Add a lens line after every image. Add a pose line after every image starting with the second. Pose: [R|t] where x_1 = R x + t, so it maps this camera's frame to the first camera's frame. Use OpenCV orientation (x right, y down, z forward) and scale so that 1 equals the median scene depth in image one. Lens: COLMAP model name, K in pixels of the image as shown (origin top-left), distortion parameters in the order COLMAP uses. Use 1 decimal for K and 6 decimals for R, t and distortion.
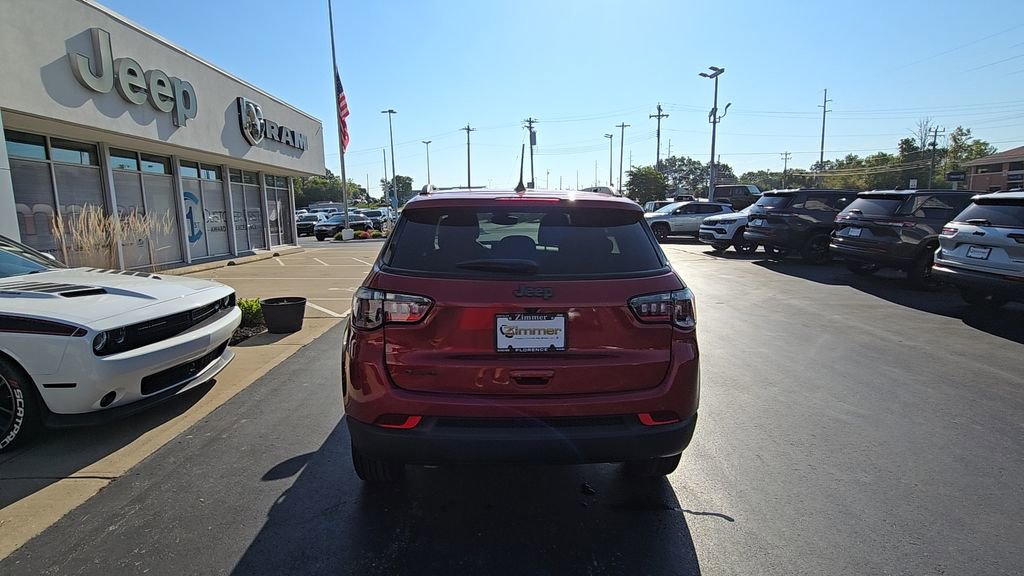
lens RADIAL K [[519.2, 0, 507.5], [0, 519.2, 289.1], [0, 0, 1]] dist [0.002458, -0.001350]
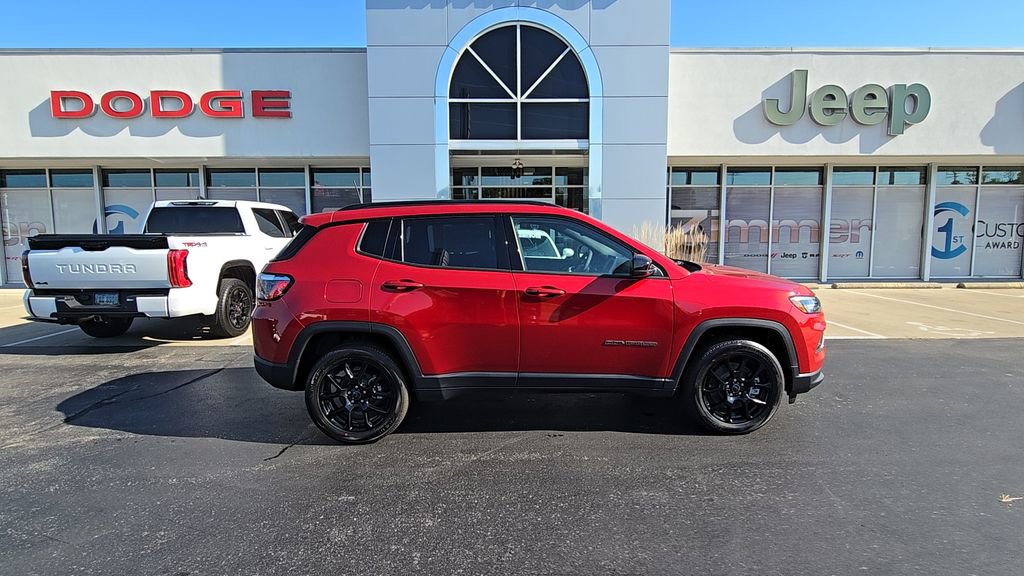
lens RADIAL K [[519.2, 0, 503.9], [0, 519.2, 294.7], [0, 0, 1]] dist [0.002458, -0.001350]
pose [[-0.023064, 0.125864, -0.991779, 0.380040], [-0.141788, 0.981604, 0.127870, -0.047295], [0.989628, 0.143571, -0.004793, 0.348156]]
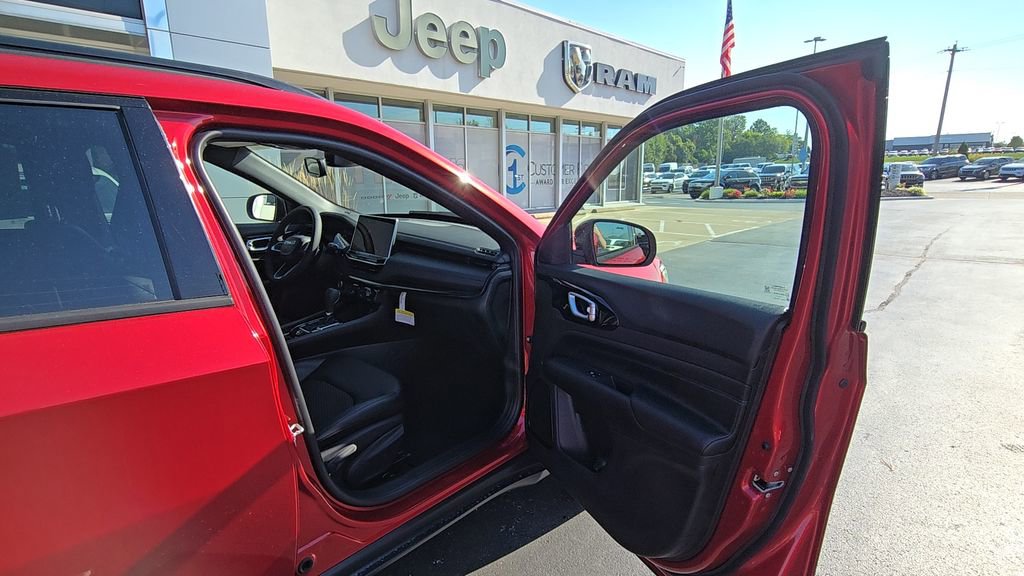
lens RADIAL K [[519.2, 0, 507.7], [0, 519.2, 290.9], [0, 0, 1]] dist [0.002458, -0.001350]
pose [[0.708981, 0.166672, -0.685249, 0.166011], [-0.108271, 0.985876, 0.127772, -0.040084], [0.696867, -0.016395, 0.717013, 0.313322]]
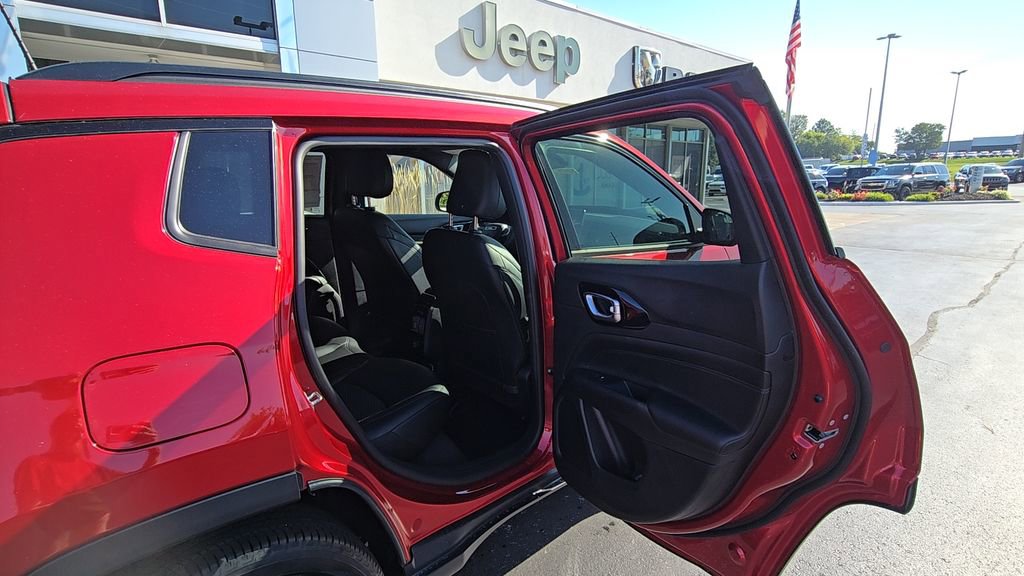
lens RADIAL K [[519.2, 0, 507.0], [0, 519.2, 289.7], [0, 0, 1]] dist [0.002458, -0.001350]
pose [[0.642146, 0.177219, -0.745816, 0.167415], [-0.117658, 0.984168, 0.132553, -0.029305], [0.757500, 0.002633, 0.652830, 0.240121]]
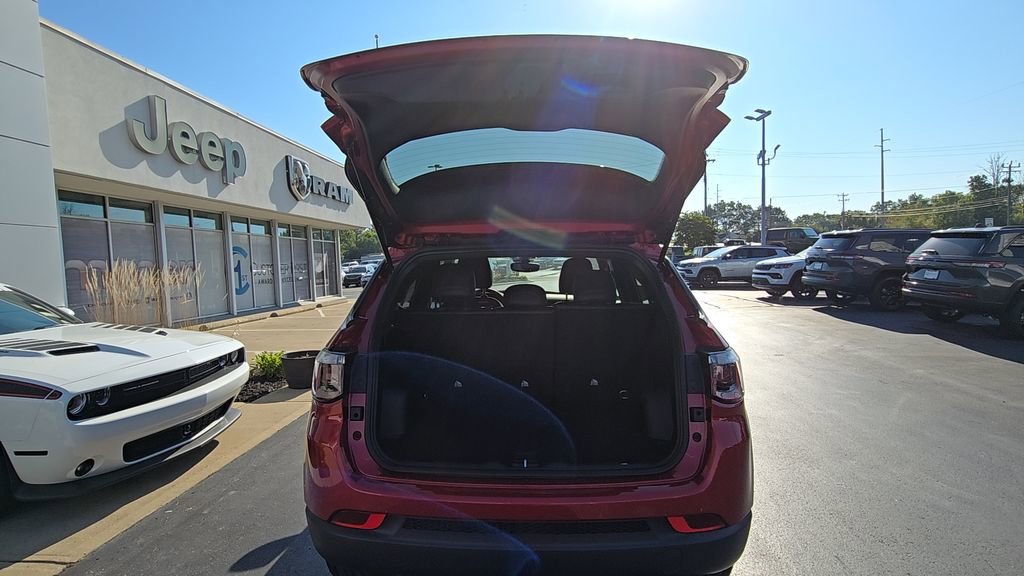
lens RADIAL K [[519.2, 0, 506.9], [0, 519.2, 289.9], [0, 0, 1]] dist [0.002458, -0.001350]
pose [[0.995714, -0.013174, -0.091538, 0.017640], [0.004755, 0.995785, -0.091594, -0.003747], [0.092359, 0.090767, 0.991580, 0.038990]]
